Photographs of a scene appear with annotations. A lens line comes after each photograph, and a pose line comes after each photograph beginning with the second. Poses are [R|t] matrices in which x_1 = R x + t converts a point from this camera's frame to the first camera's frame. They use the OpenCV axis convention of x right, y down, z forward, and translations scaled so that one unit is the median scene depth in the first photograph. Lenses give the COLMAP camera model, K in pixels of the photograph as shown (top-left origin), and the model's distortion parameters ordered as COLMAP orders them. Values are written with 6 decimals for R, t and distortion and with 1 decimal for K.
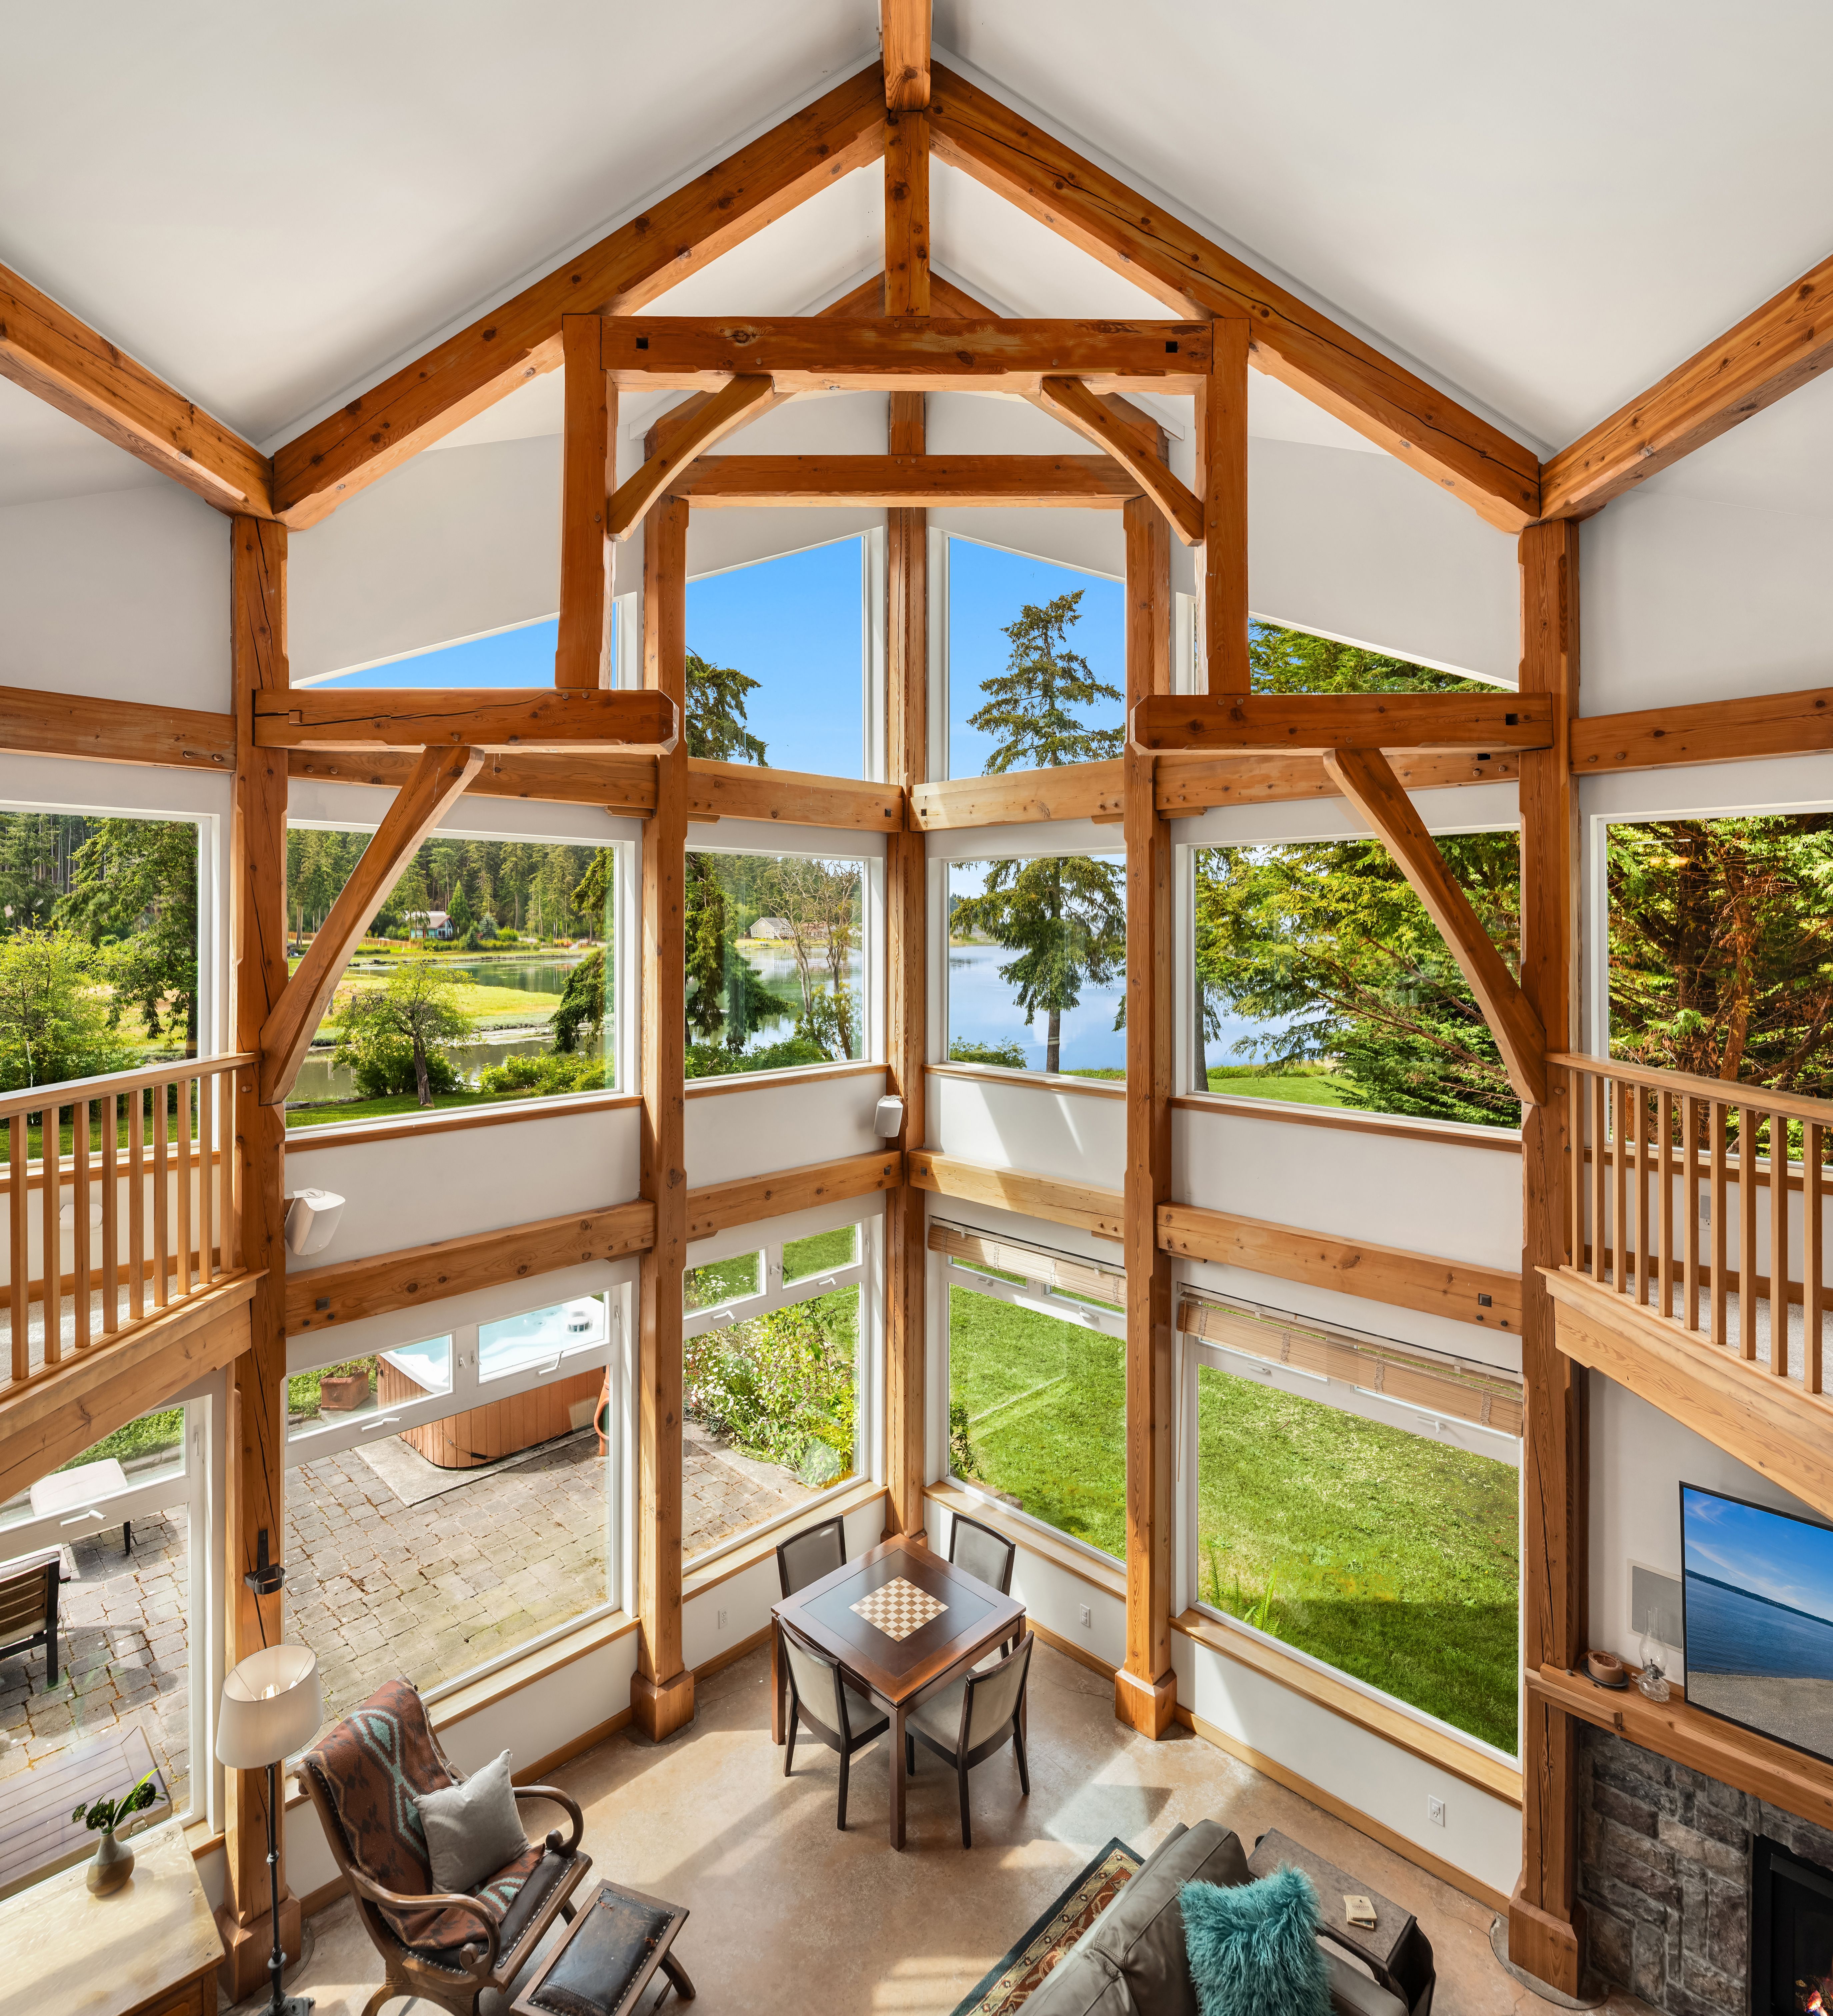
lens RADIAL K [[1074.6, 0, 936.2], [0, 1074.6, 922.2], [0, 0, 1]] dist [-0.012023, -0.004398]
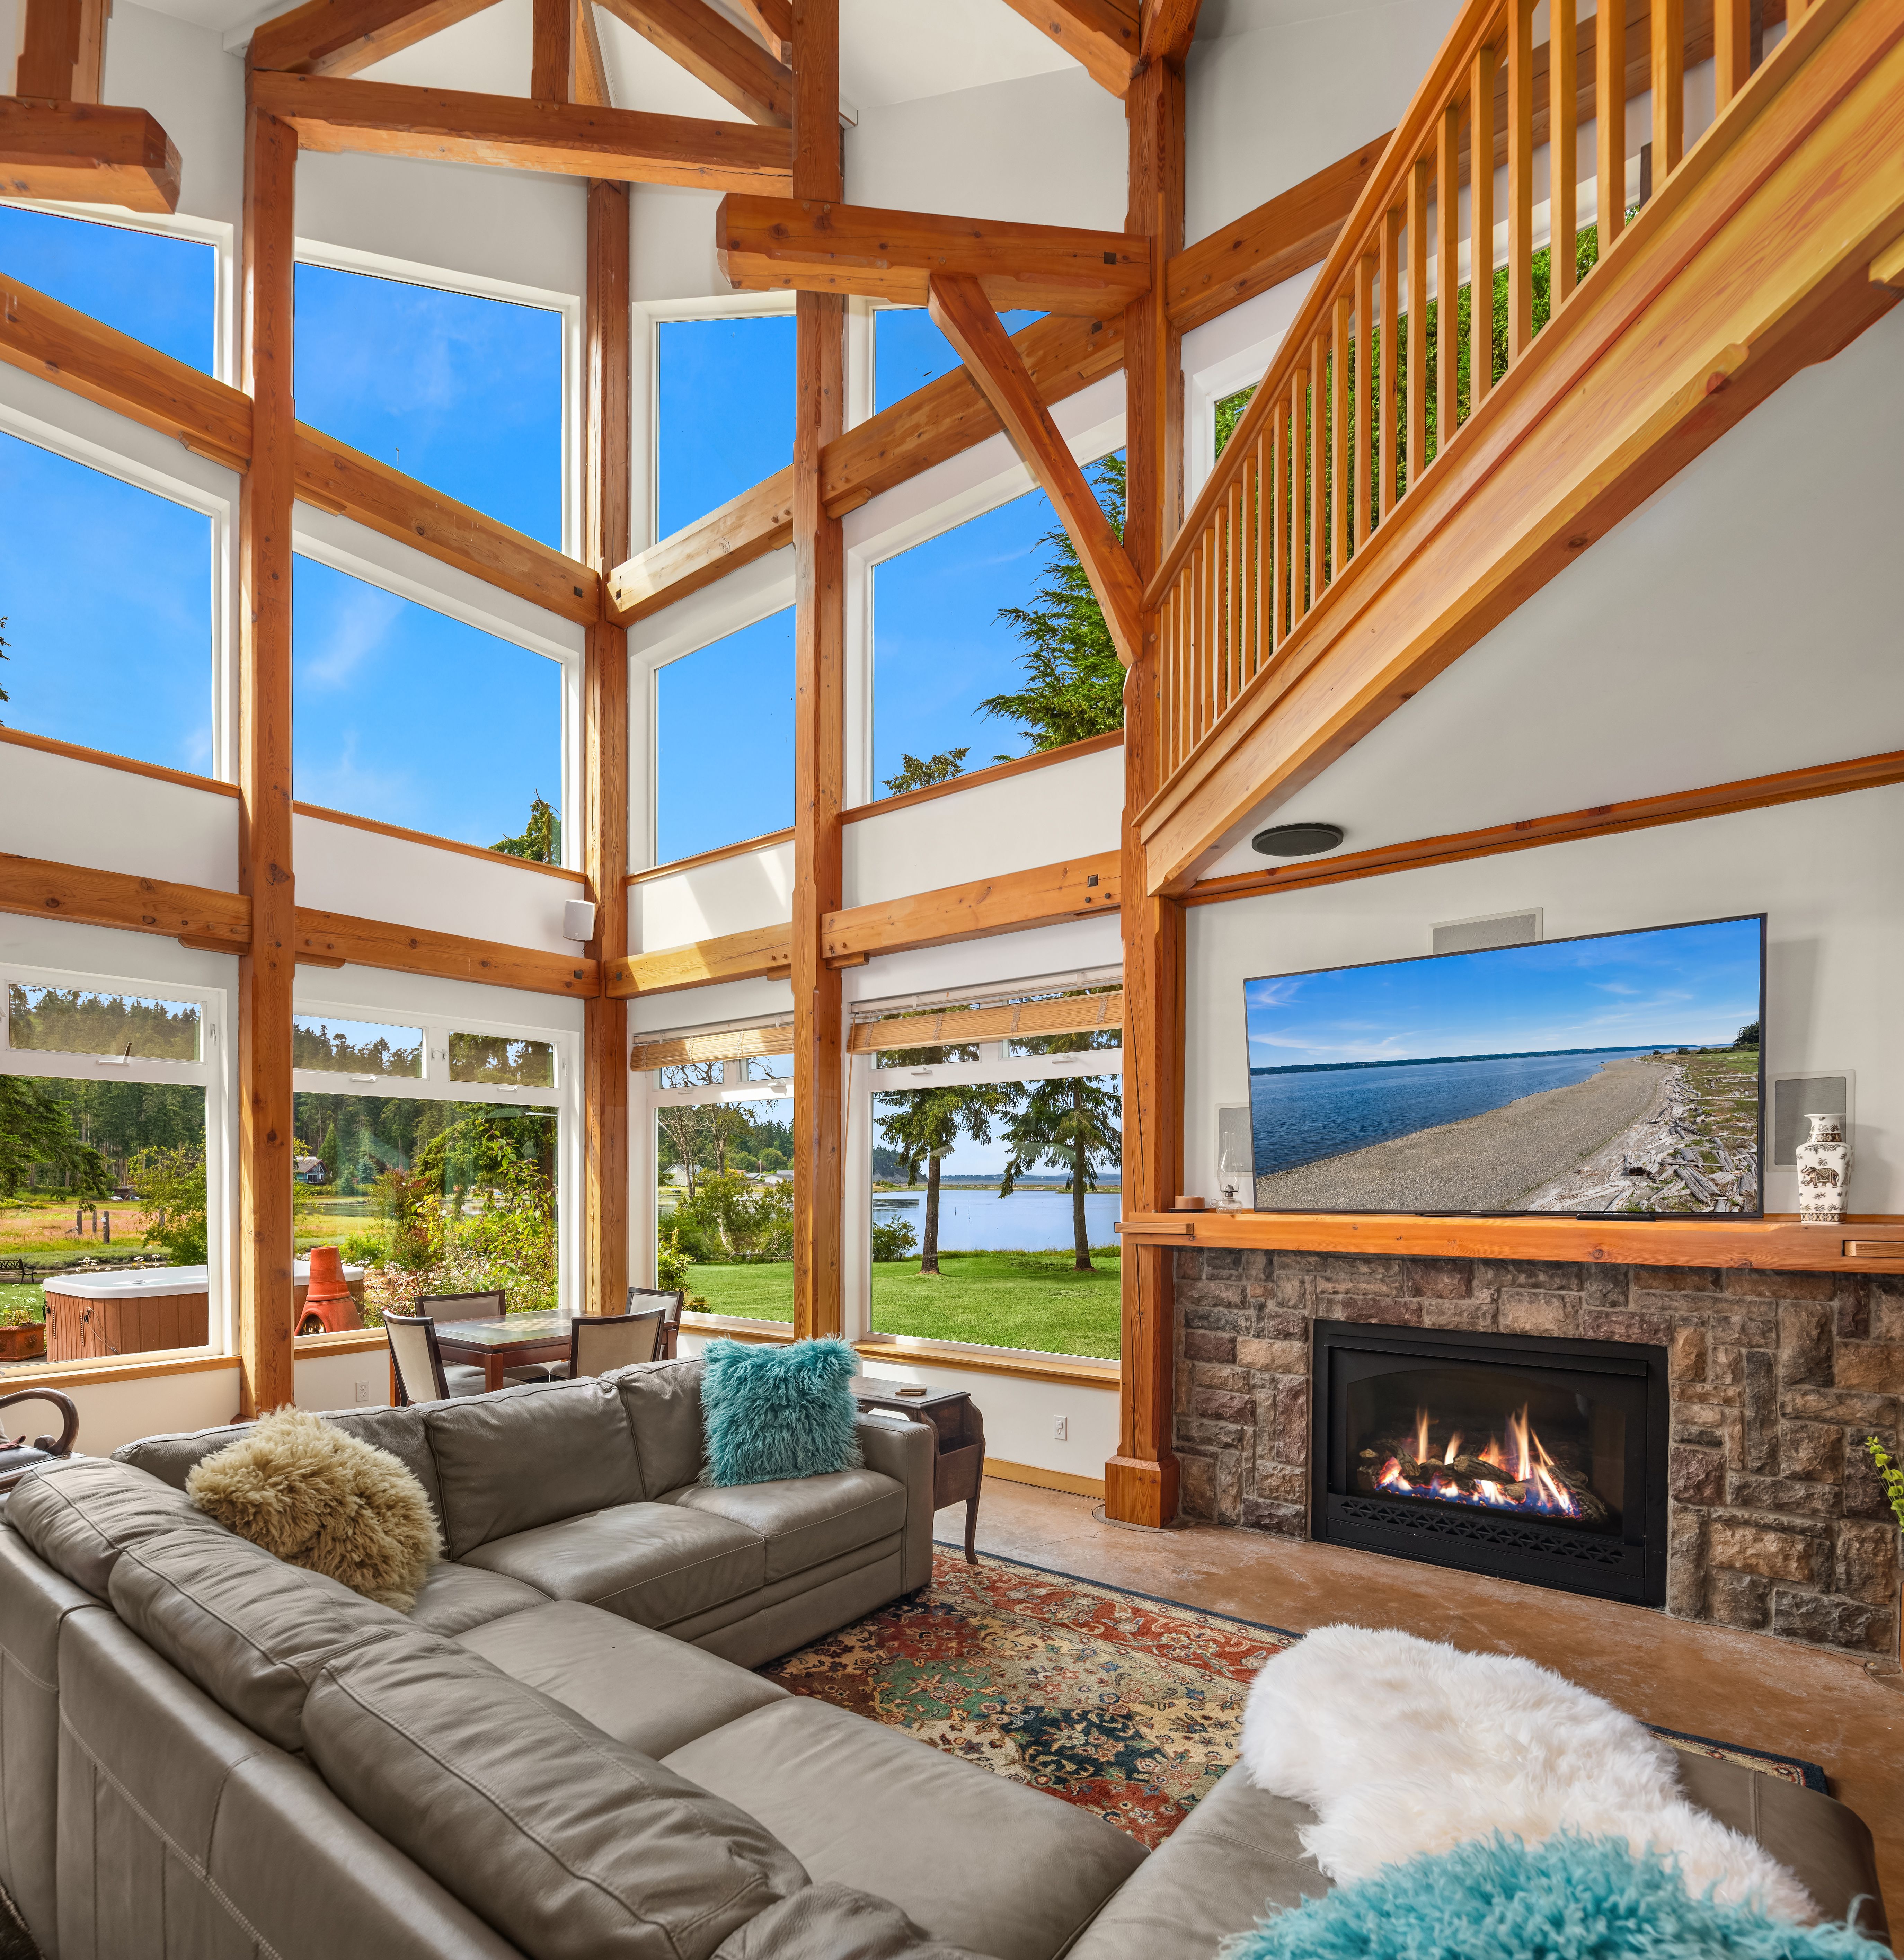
lens RADIAL K [[1073.1, 0, 1035.1], [0, 1073.1, 1242.9], [0, 0, 1]] dist [-0.006451, -0.006440]
pose [[0.988703, -0.007992, 0.149674, 0.317954], [0.001551, 0.999070, 0.043100, 0.659706], [-0.149880, -0.042381, 0.987795, 0.018862]]
